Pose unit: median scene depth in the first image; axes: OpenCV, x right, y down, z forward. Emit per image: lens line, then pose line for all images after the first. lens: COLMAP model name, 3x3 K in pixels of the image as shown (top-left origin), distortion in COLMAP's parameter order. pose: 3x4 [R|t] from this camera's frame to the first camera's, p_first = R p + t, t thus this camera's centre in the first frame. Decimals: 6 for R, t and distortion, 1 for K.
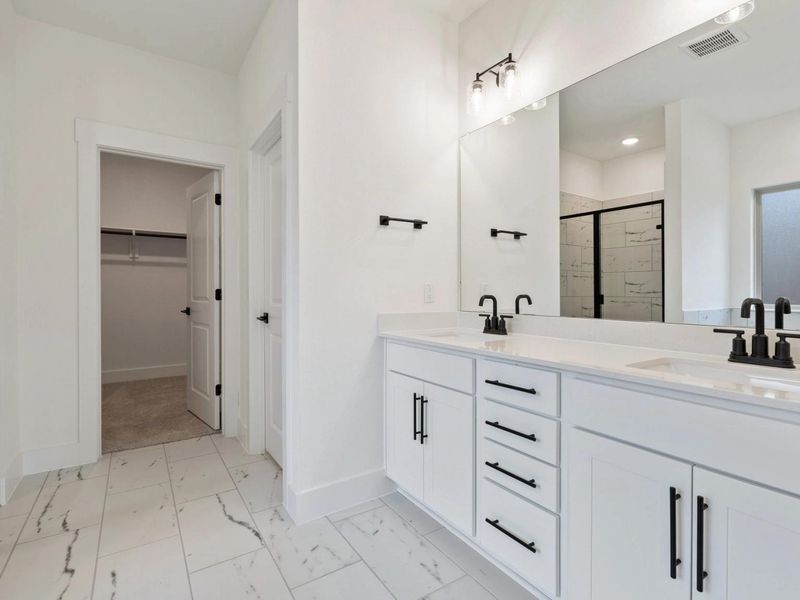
lens RADIAL K [[414.0, 0, 400.8], [0, 414.0, 297.6], [0, 0, 1]] dist [-0.005193, -0.000578]
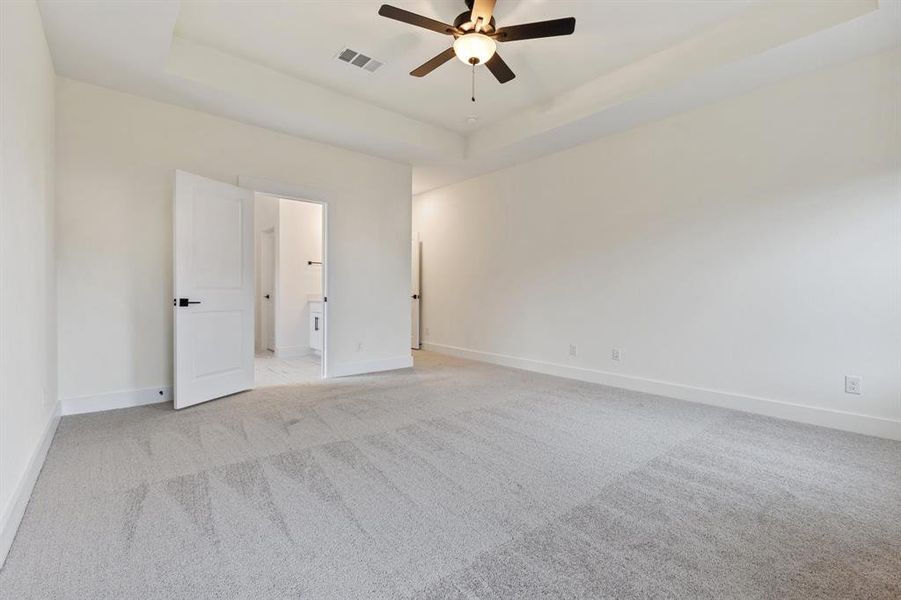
lens RADIAL K [[414.4, 0, 448.6], [0, 414.4, 295.7], [0, 0, 1]] dist [-0.005000, -0.000686]
pose [[0.992362, -0.000582, 0.123360, 0.289522], [0.000965, 0.999995, -0.003042, 0.031094], [-0.123358, 0.003137, 0.992357, -1.039318]]
